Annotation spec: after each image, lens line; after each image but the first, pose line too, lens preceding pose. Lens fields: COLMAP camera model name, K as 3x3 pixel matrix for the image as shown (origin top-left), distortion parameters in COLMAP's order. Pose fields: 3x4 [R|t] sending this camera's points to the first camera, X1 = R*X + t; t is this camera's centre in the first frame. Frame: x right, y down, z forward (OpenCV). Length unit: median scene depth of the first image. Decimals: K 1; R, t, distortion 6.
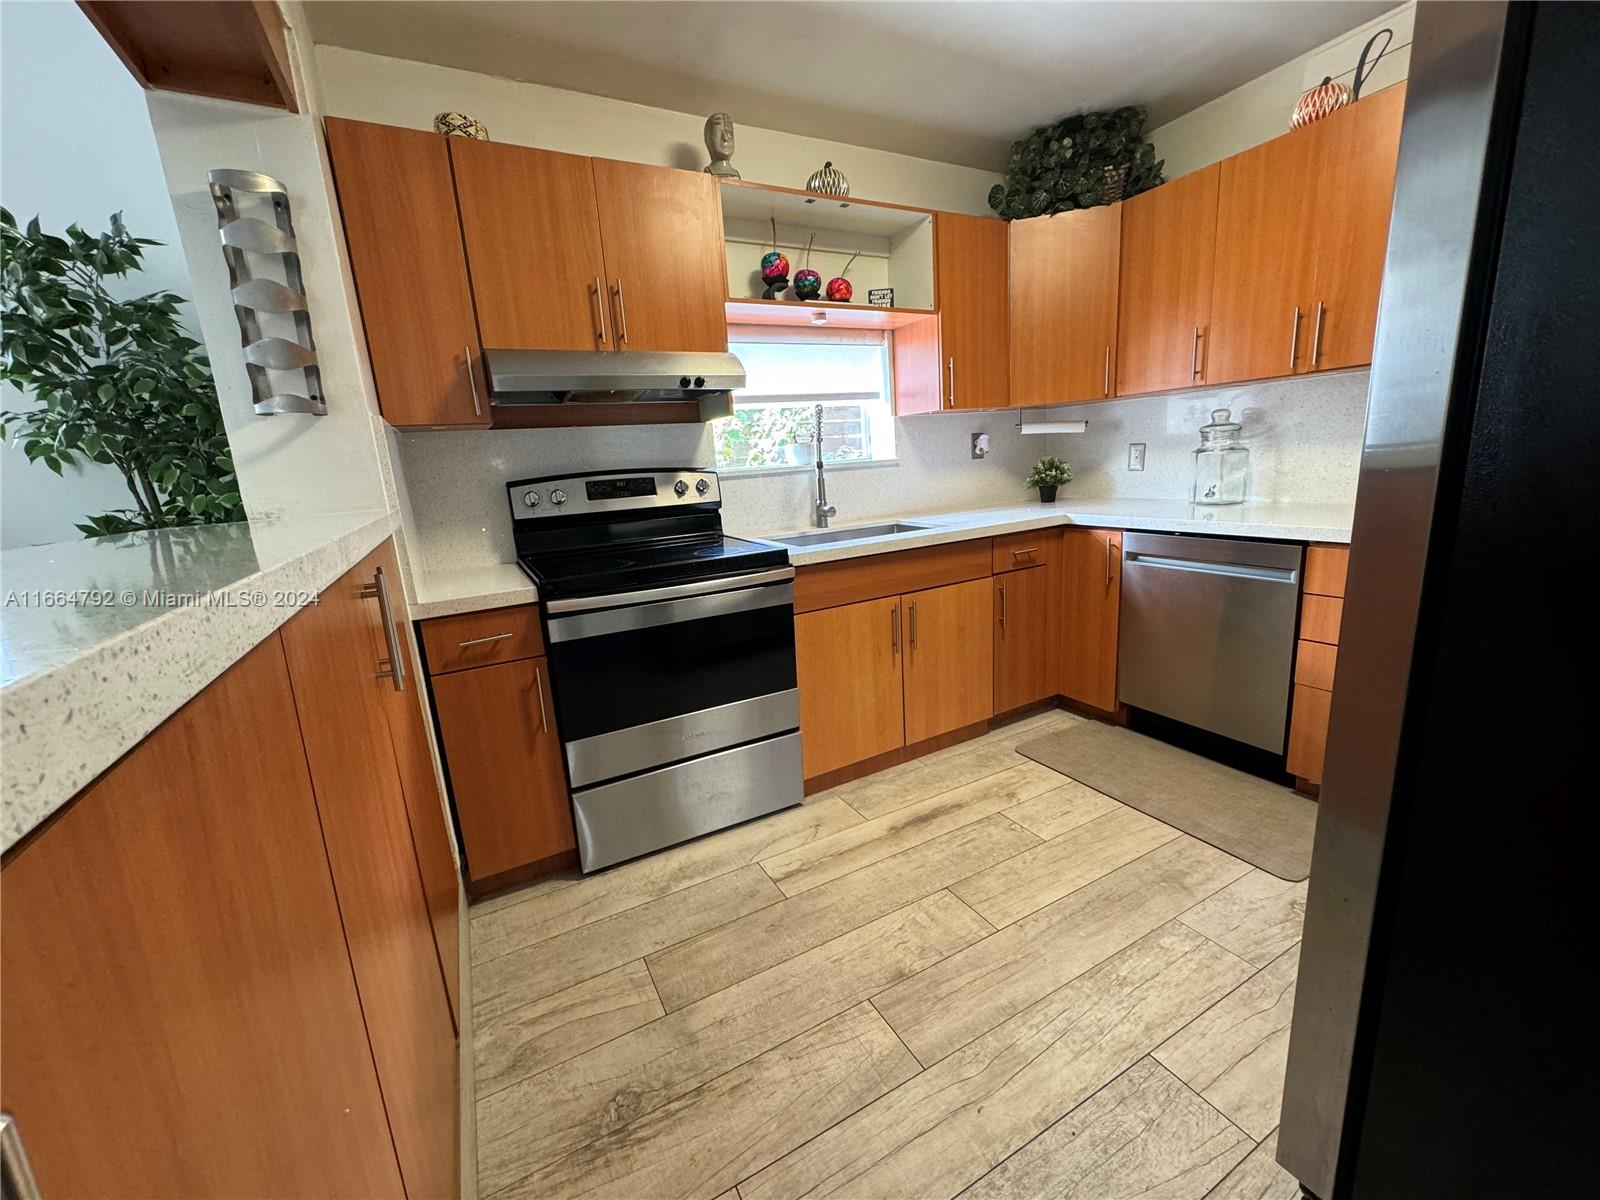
lens RADIAL K [[639.9, 0, 797.4], [0, 639.9, 601.2], [0, 0, 1]] dist [-0.001705, 0.000660]
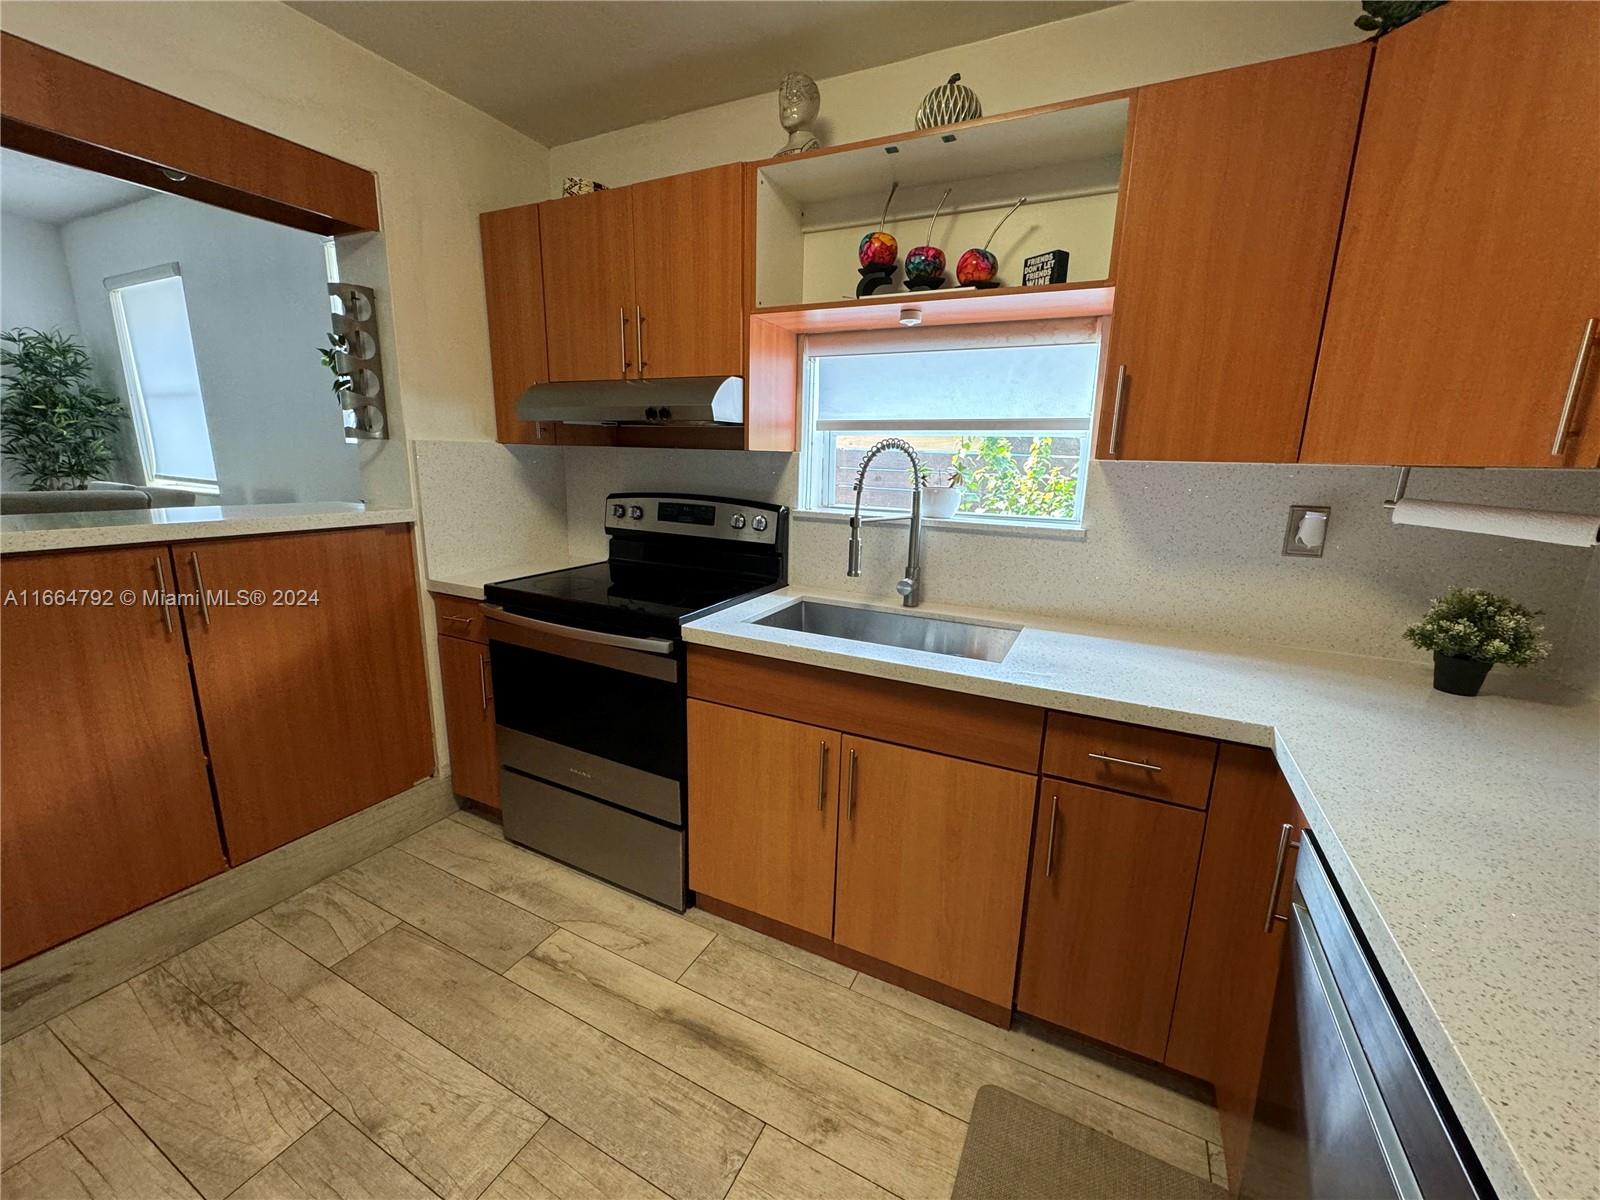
lens RADIAL K [[639.9, 0, 799.7], [0, 639.9, 600.7], [0, 0, 1]] dist [-0.001705, 0.000660]
pose [[0.569905, 0.260687, -0.779263, 0.625913], [-0.242442, 0.959470, 0.143665, -0.229691], [0.785131, 0.107051, 0.610008, 0.546070]]
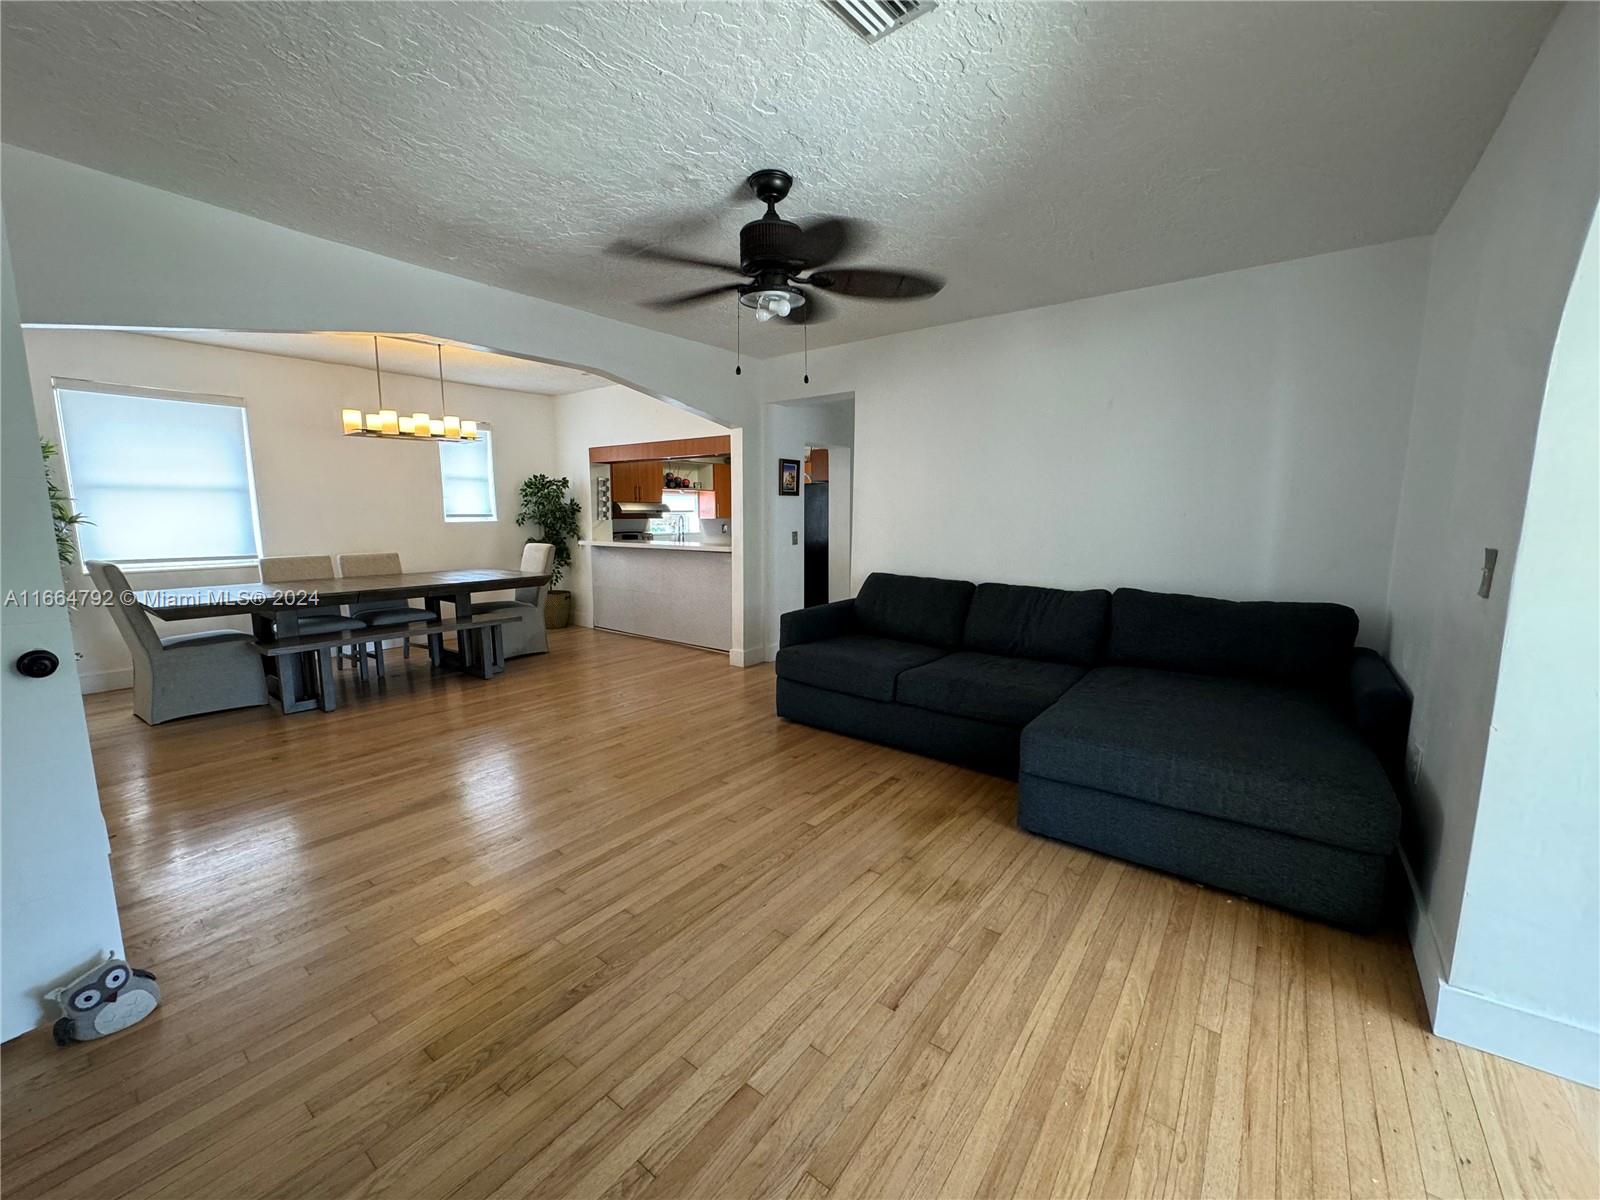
lens RADIAL K [[639.9, 0, 798.9], [0, 639.9, 599.3], [0, 0, 1]] dist [-0.001705, 0.000660]
pose [[0.905390, 0.011245, 0.424431, -0.907326], [0.027701, 0.995955, -0.085479, 0.479915], [-0.423675, 0.089149, 0.901416, -2.469076]]
